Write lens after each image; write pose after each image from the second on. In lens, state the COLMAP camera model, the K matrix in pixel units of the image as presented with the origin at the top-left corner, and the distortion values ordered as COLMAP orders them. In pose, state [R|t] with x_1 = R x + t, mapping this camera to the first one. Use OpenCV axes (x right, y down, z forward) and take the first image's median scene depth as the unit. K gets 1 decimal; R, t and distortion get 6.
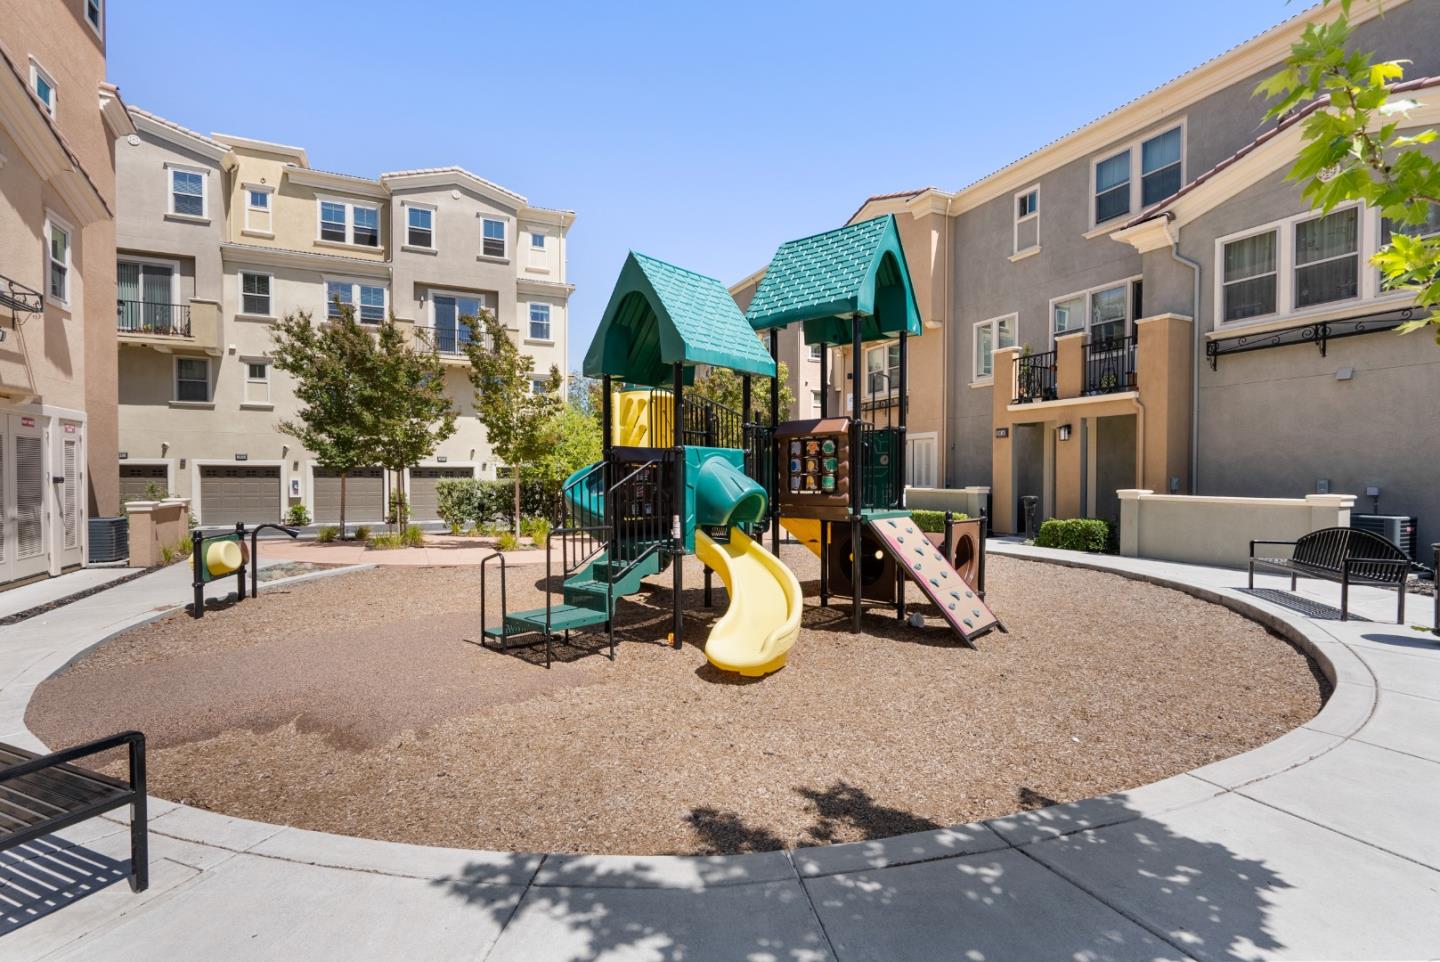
lens RADIAL K [[650.0, 0, 724.1], [0, 650.0, 490.9], [0, 0, 1]] dist [-0.011647, -0.000400]
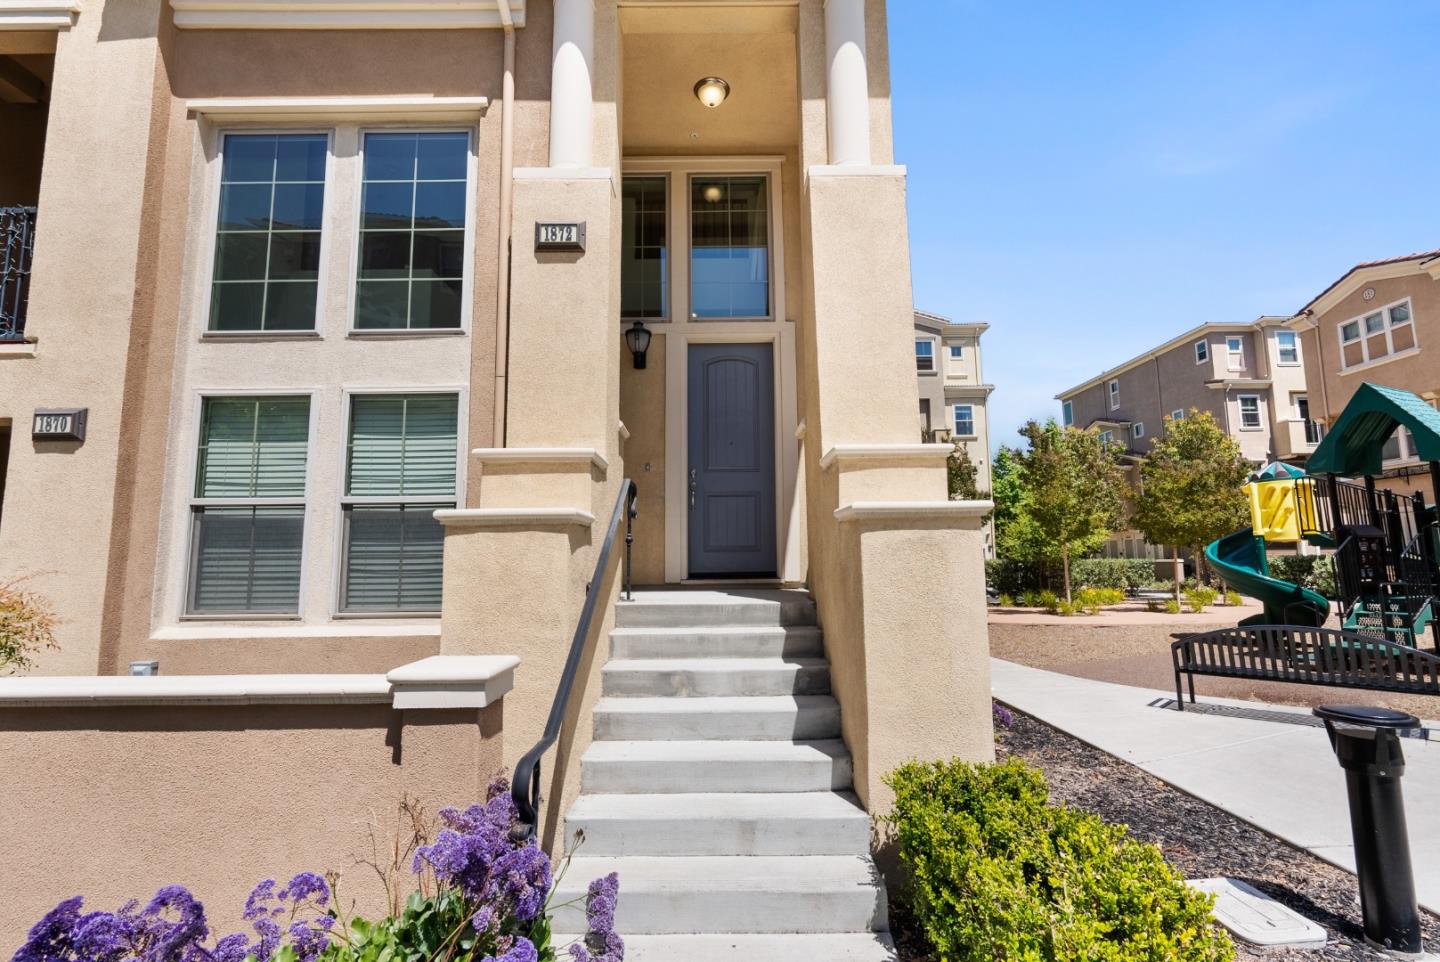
lens RADIAL K [[659.0, 0, 728.0], [0, 659.0, 486.4], [0, 0, 1]] dist [0.001458, 0.002571]
pose [[0.910400, -0.060320, -0.409307, -0.213303], [0.004789, 0.990785, -0.135361, 0.008963], [0.413701, 0.121273, 0.902300, -0.218801]]
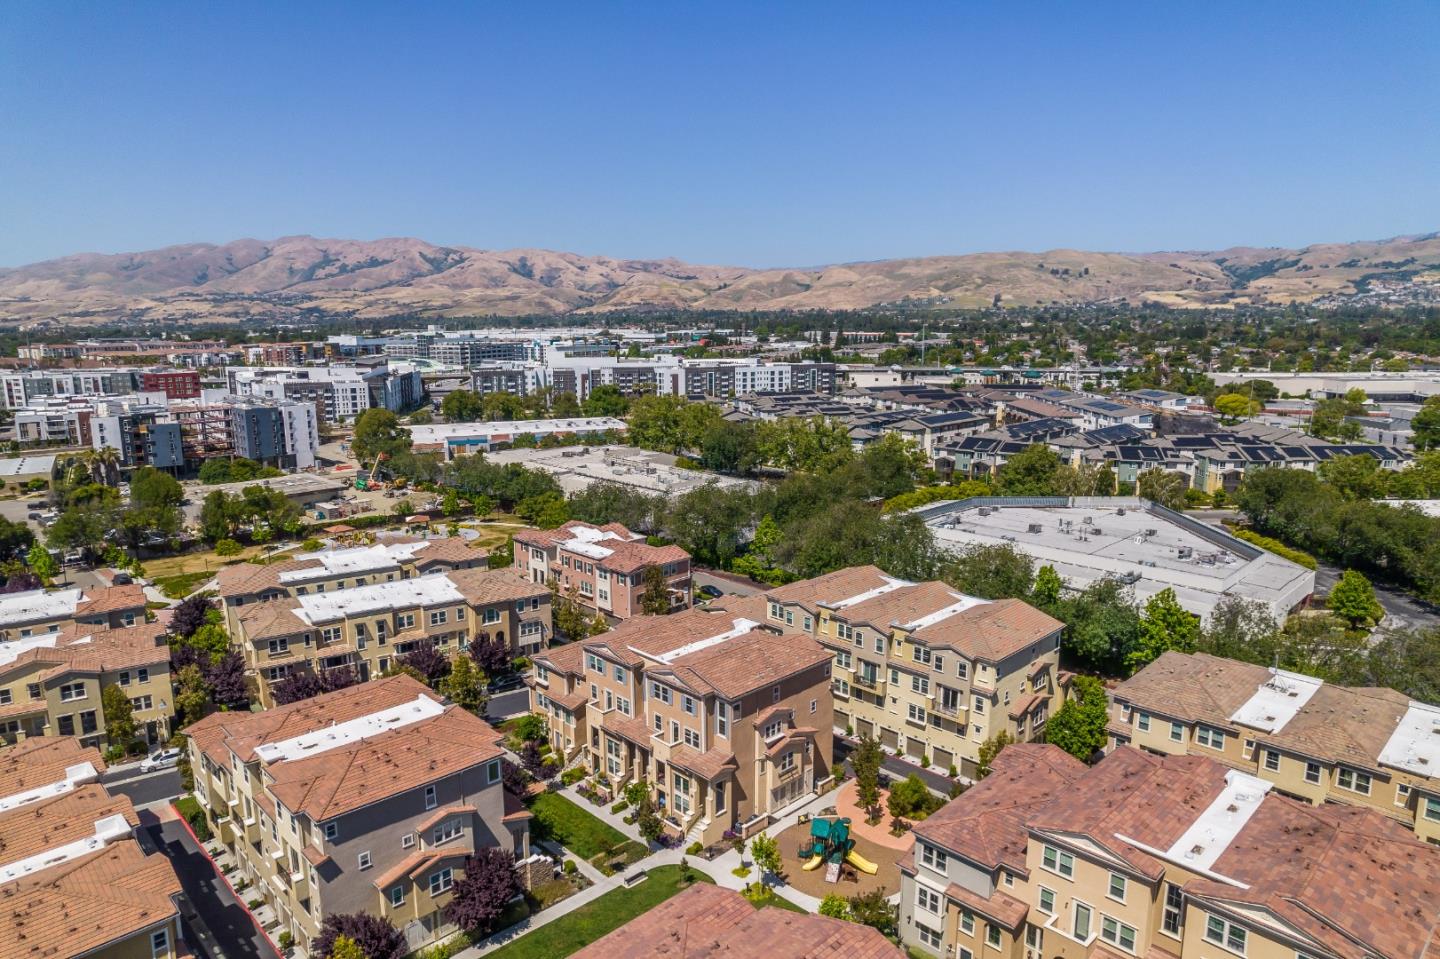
lens RADIAL K [[926.5, 0, 714.2], [0, 926.5, 481.7], [0, 0, 1]] dist [-0.066249, 0.050726]
pose [[0.323967, 0.172007, -0.930301, 2.561078], [-0.017496, 0.984254, 0.175890, -1.764666], [0.945907, -0.040706, 0.321875, -1.016360]]
